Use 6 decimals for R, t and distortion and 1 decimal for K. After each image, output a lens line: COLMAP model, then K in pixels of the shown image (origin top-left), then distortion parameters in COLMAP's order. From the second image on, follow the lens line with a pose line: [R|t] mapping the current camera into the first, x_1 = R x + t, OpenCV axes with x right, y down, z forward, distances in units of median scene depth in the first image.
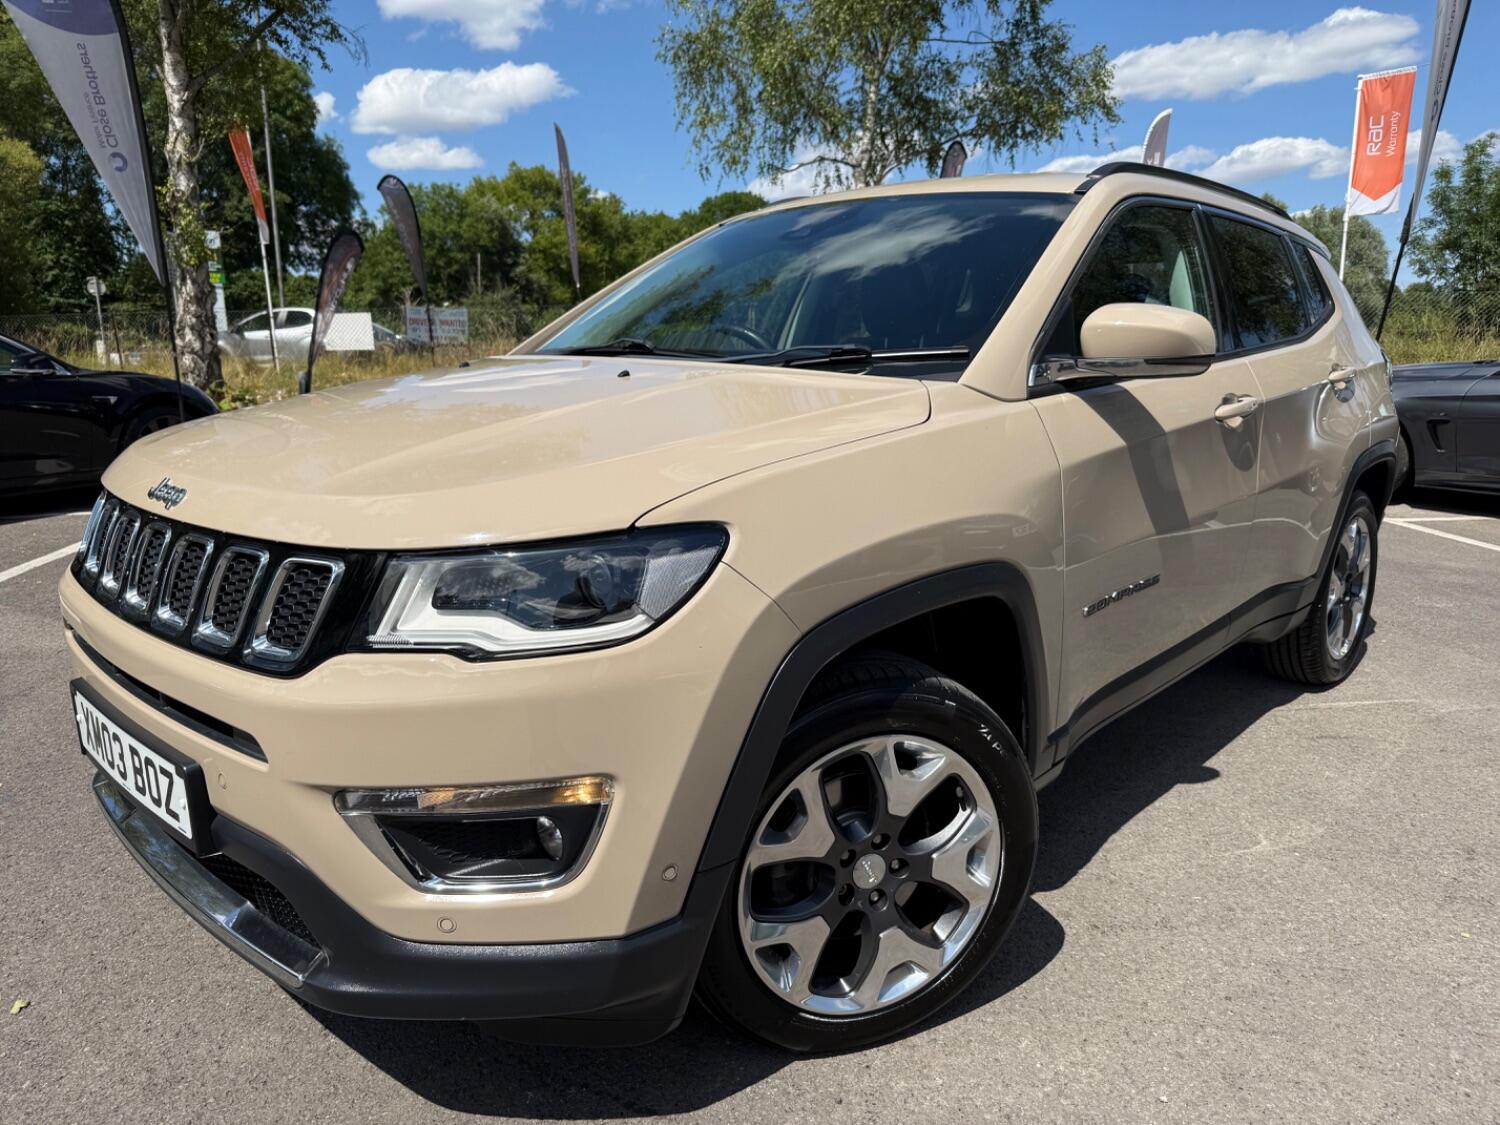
lens RADIAL K [[1098.7, 0, 744.7], [0, 1098.7, 570.2], [0, 0, 1]] dist [0.001970, -0.005520]
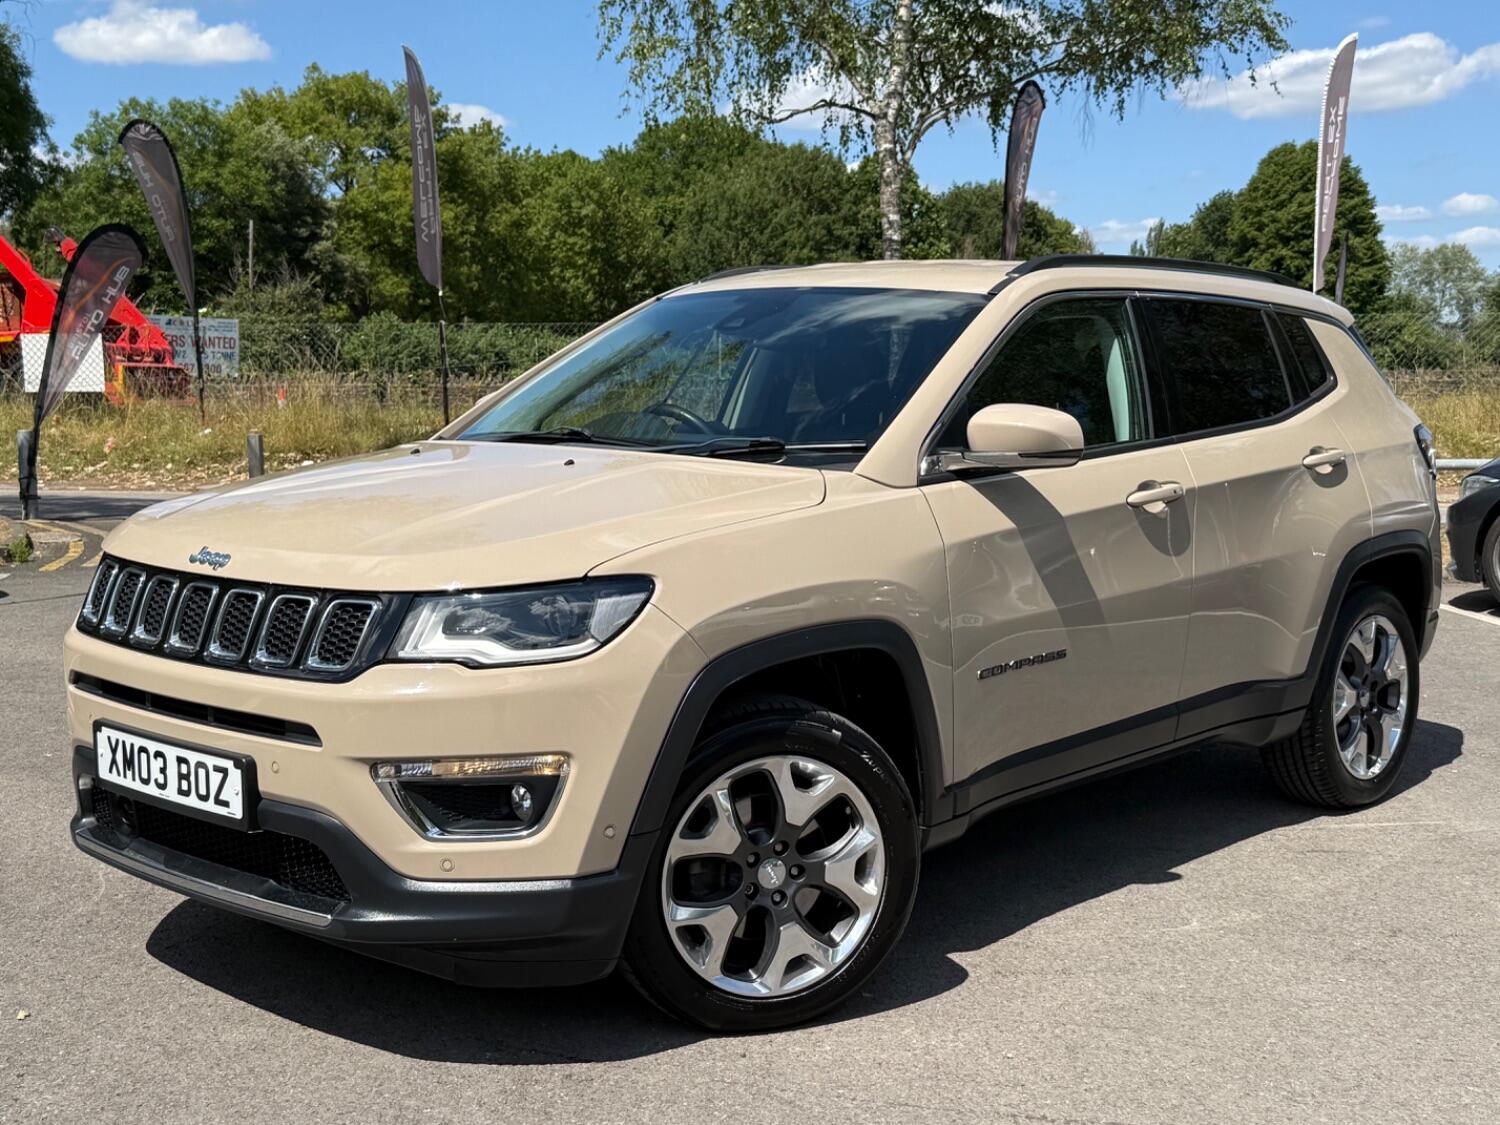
lens RADIAL K [[2024.0, 0, 746.6], [0, 2024.0, 568.4], [0, 0, 1]] dist [0.210436, -0.452780]
pose [[0.999881, 0.003361, 0.015057, 0.044256], [-0.001737, 0.994300, -0.106609, 0.154912], [-0.015329, 0.106570, 0.994187, -1.087863]]
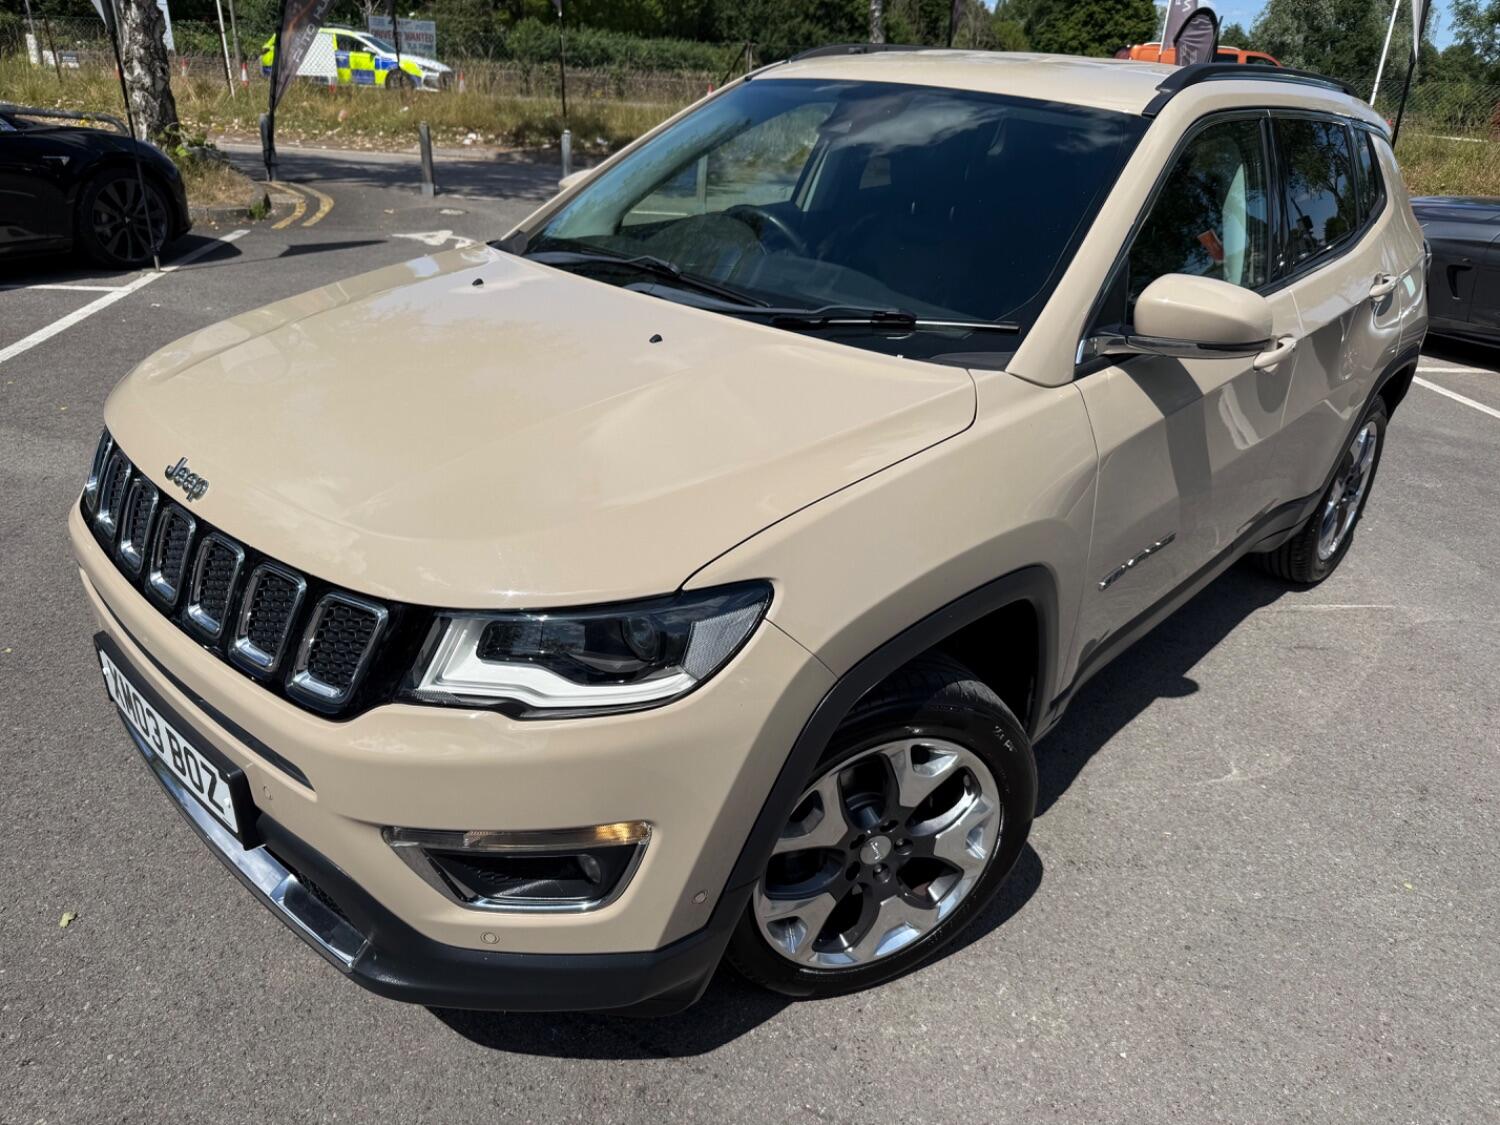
lens RADIAL K [[1098.7, 0, 744.7], [0, 1098.7, 570.2], [0, 0, 1]] dist [0.001970, -0.005520]
pose [[0.998415, 0.046570, 0.031604, -0.051194], [-0.052546, 0.972471, 0.227021, -0.192889], [-0.020162, -0.228322, 0.973377, 0.026155]]
